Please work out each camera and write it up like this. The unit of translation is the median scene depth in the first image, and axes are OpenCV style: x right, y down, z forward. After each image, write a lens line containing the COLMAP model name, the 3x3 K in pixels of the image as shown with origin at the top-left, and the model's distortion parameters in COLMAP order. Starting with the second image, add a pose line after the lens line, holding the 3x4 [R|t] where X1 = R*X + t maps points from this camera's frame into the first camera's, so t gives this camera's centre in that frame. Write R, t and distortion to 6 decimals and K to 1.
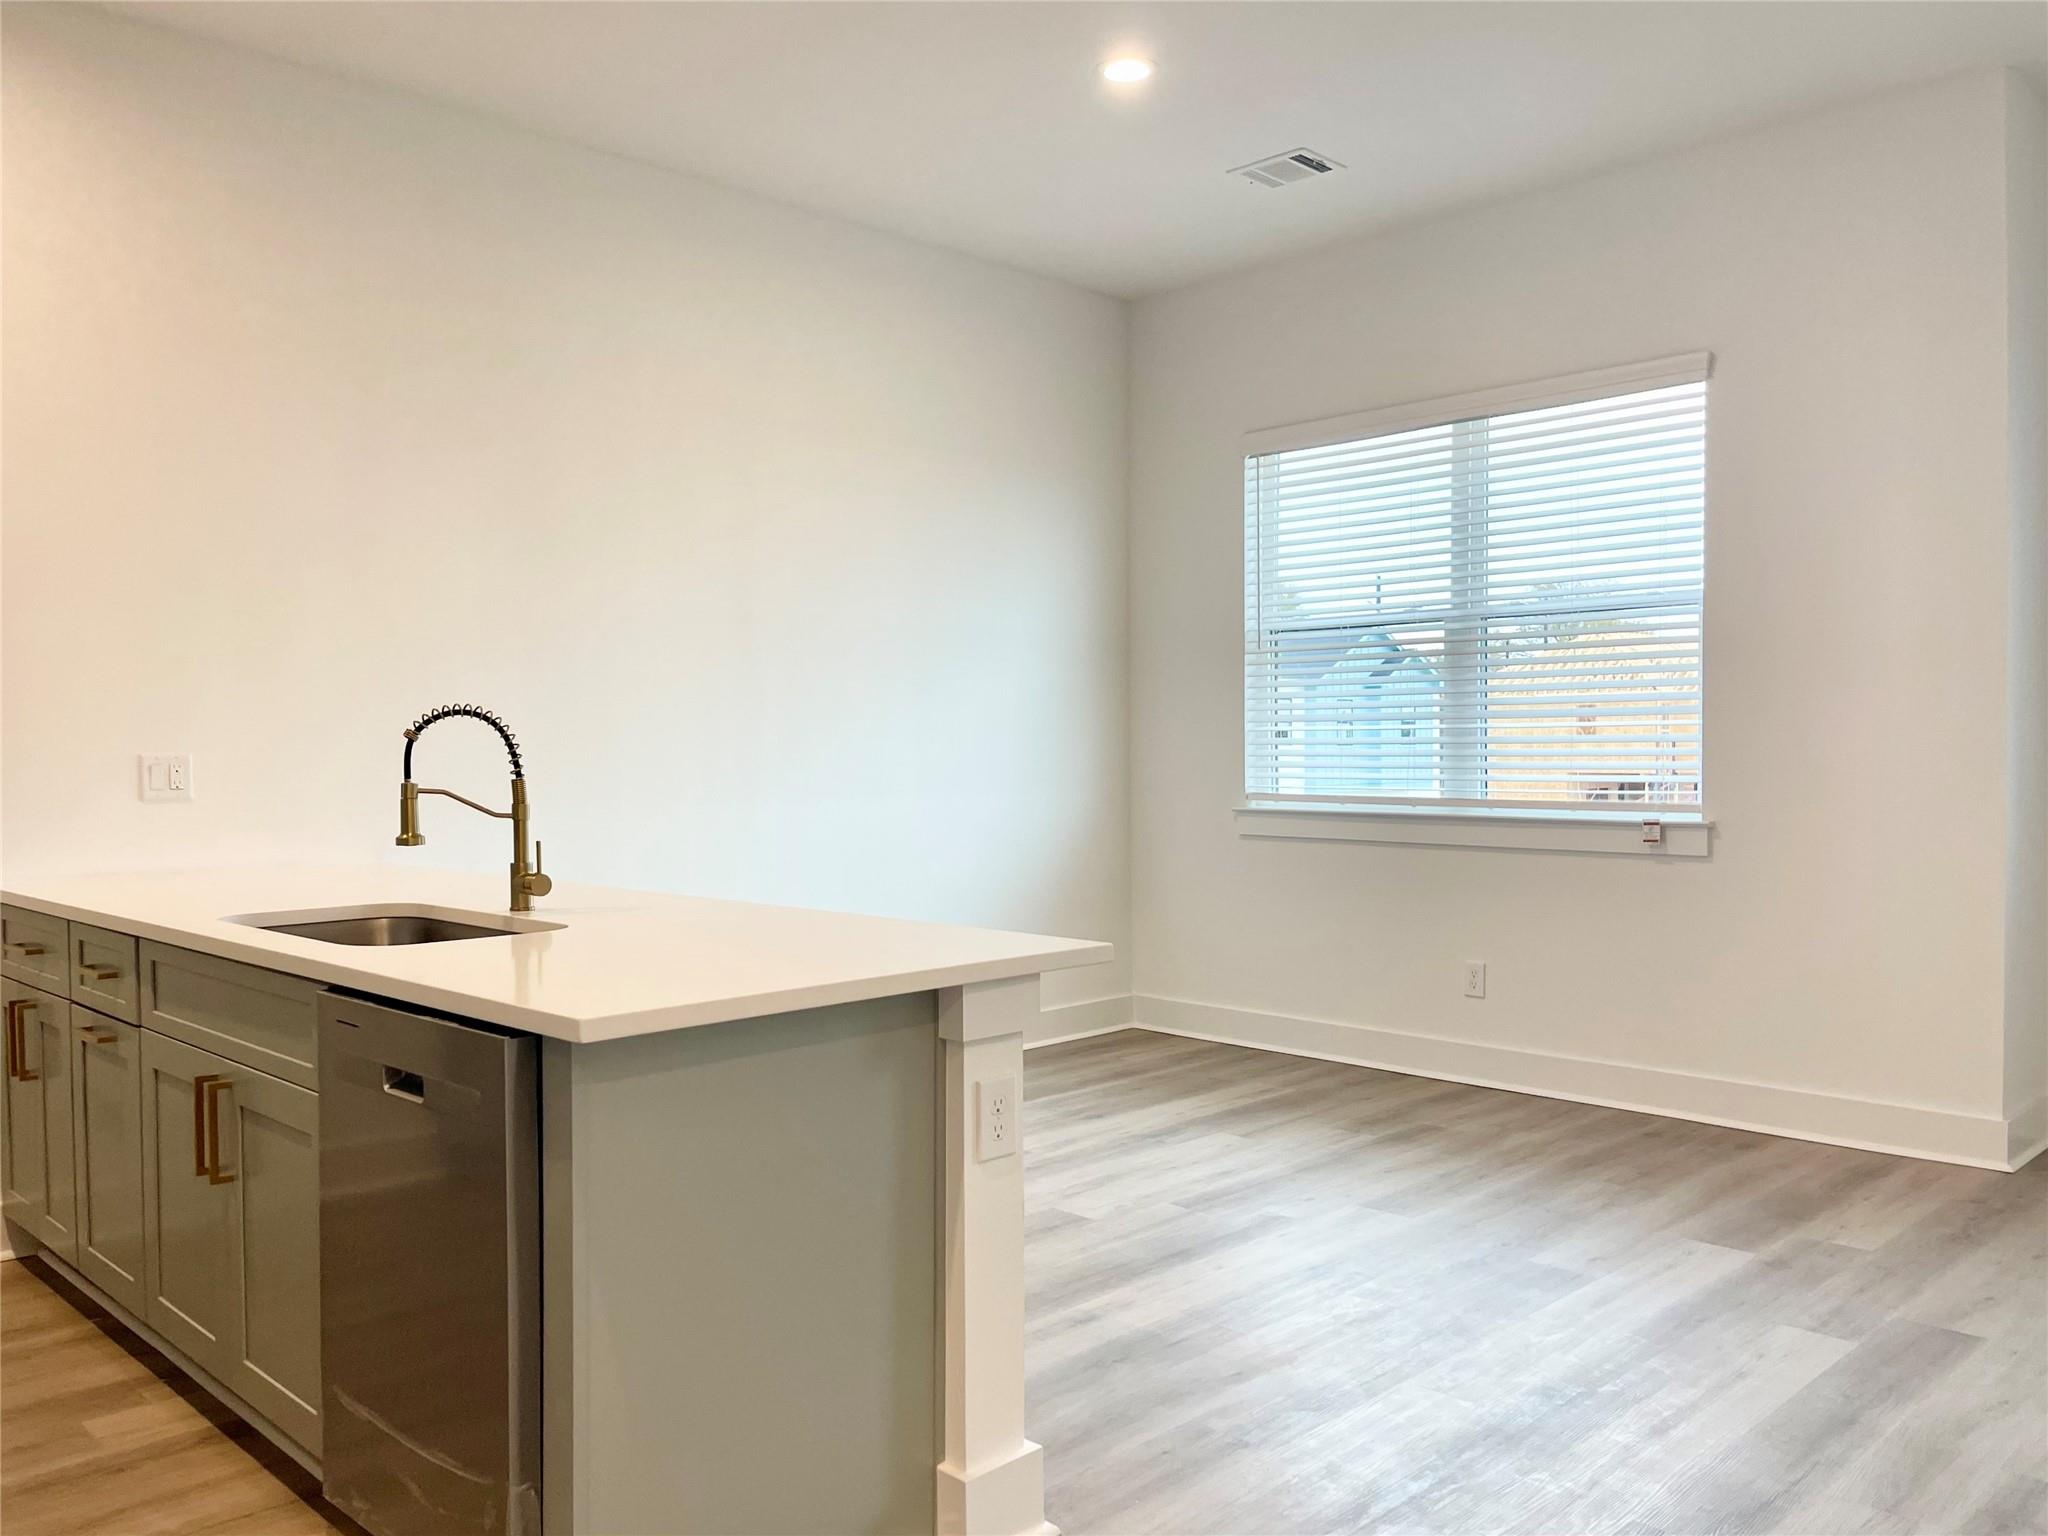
lens RADIAL K [[1584.0, 0, 1033.9], [0, 1584.0, 779.9], [0, 0, 1]] dist [0.082290, -0.105258]
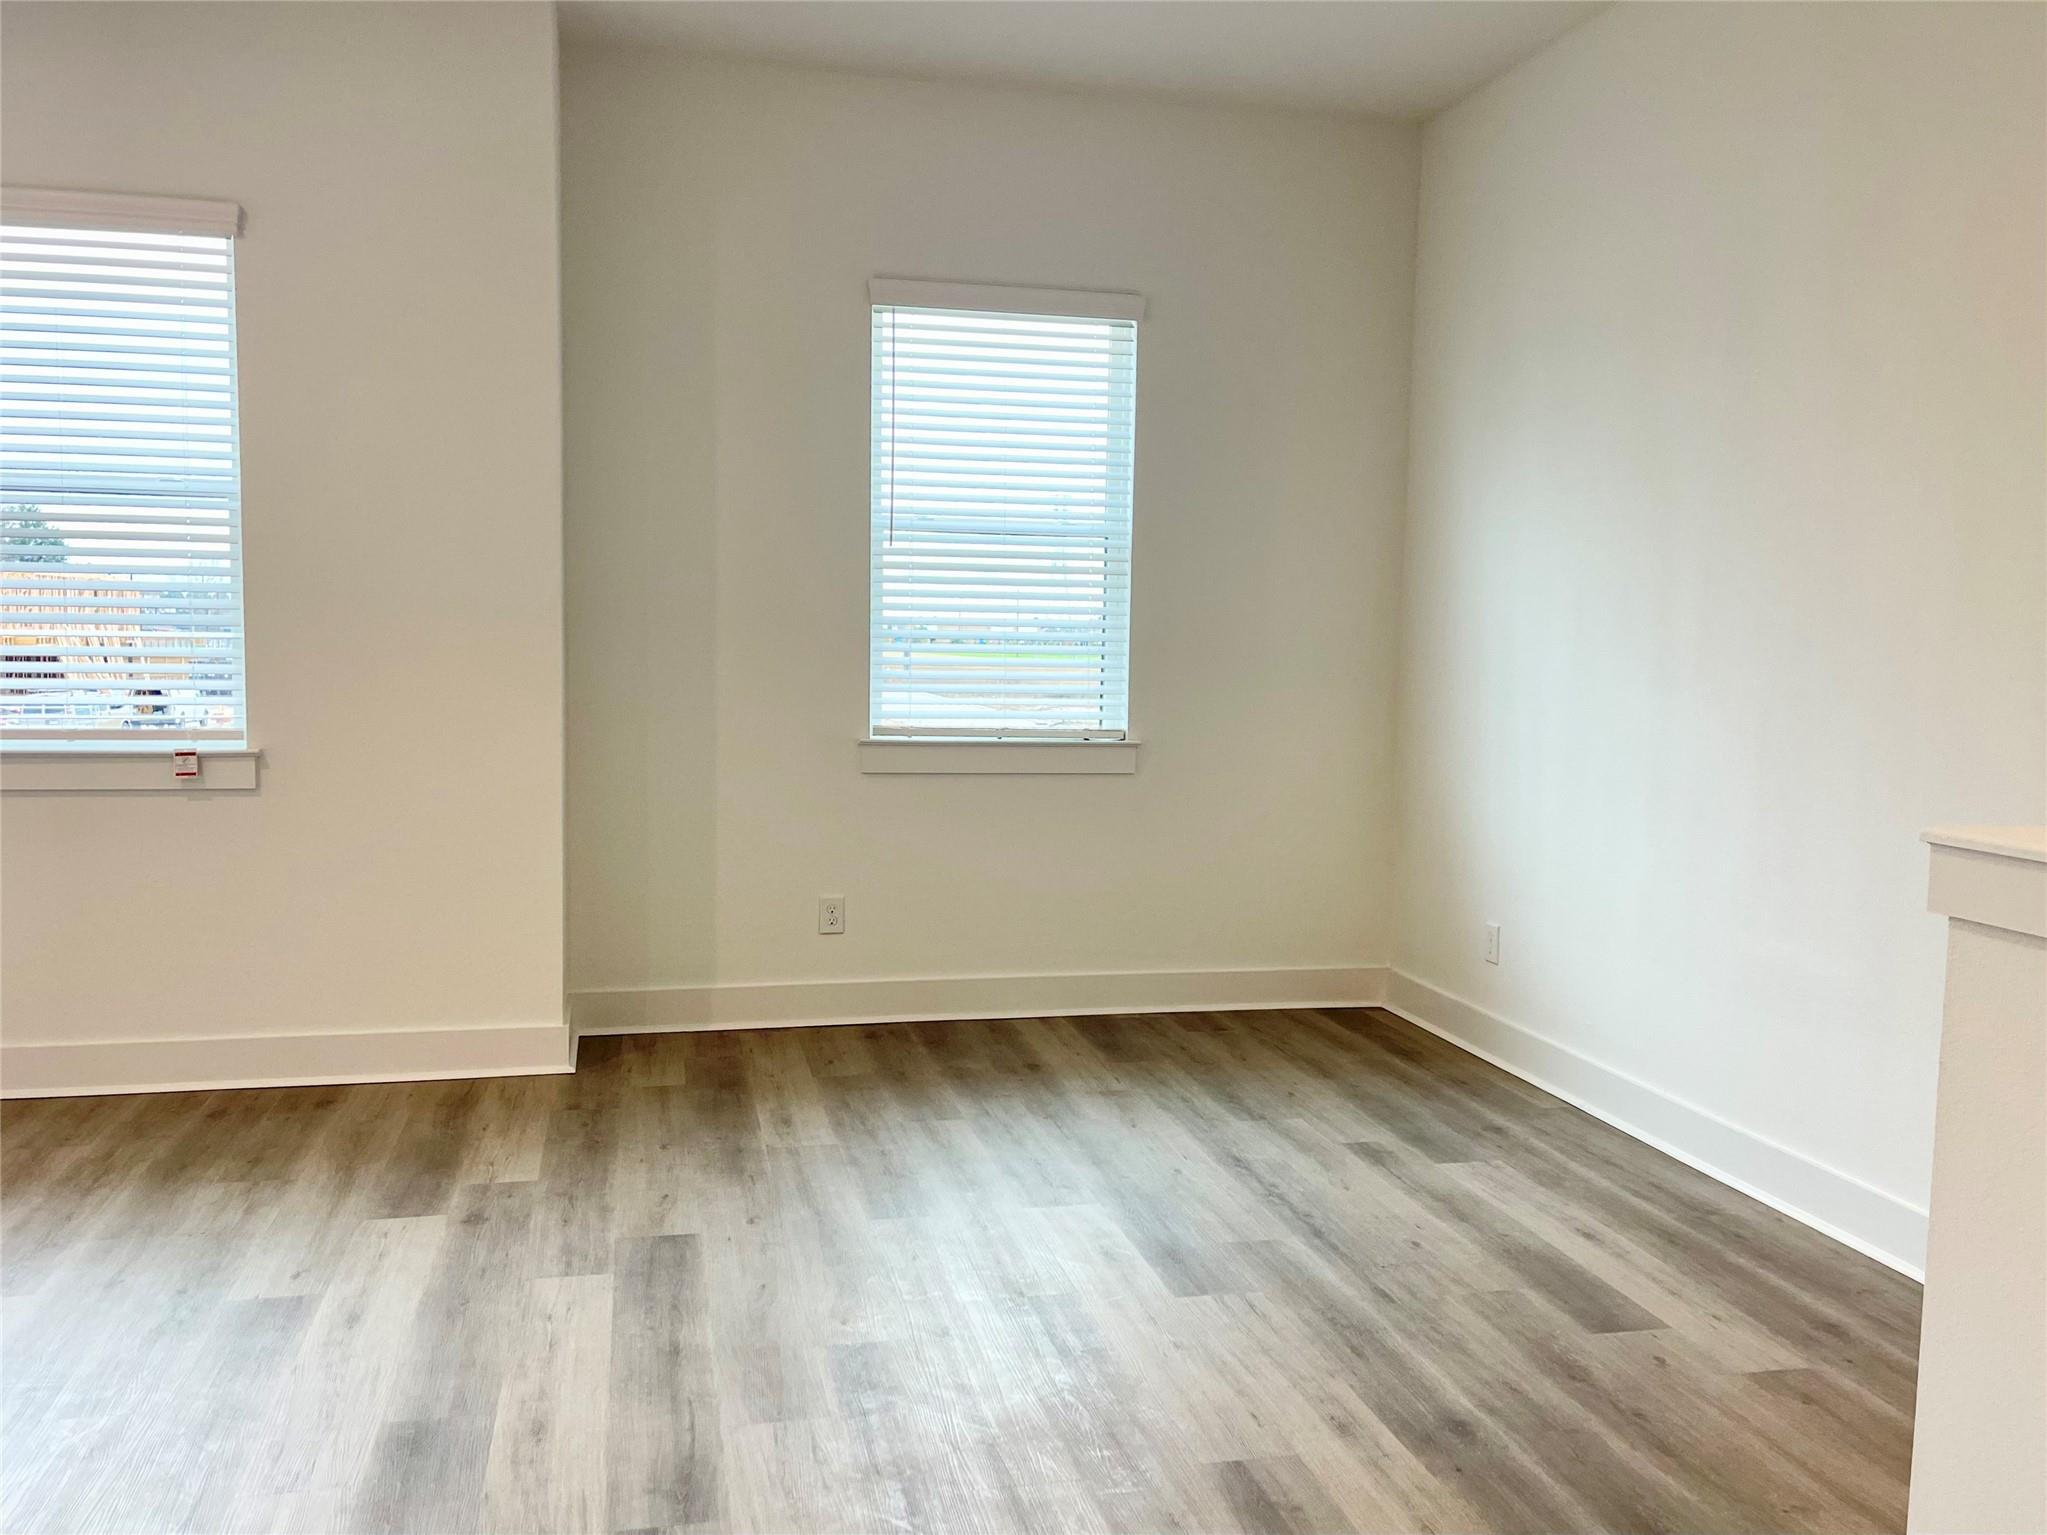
lens RADIAL K [[1721.8, 0, 1023.5], [0, 1721.8, 767.5], [0, 0, 1]] dist [0.097722, -0.114172]
pose [[0.530469, -0.051941, 0.846112, -0.210640], [-0.001505, 0.998062, 0.062212, -0.030584], [-0.847703, -0.034275, 0.529363, 0.164912]]
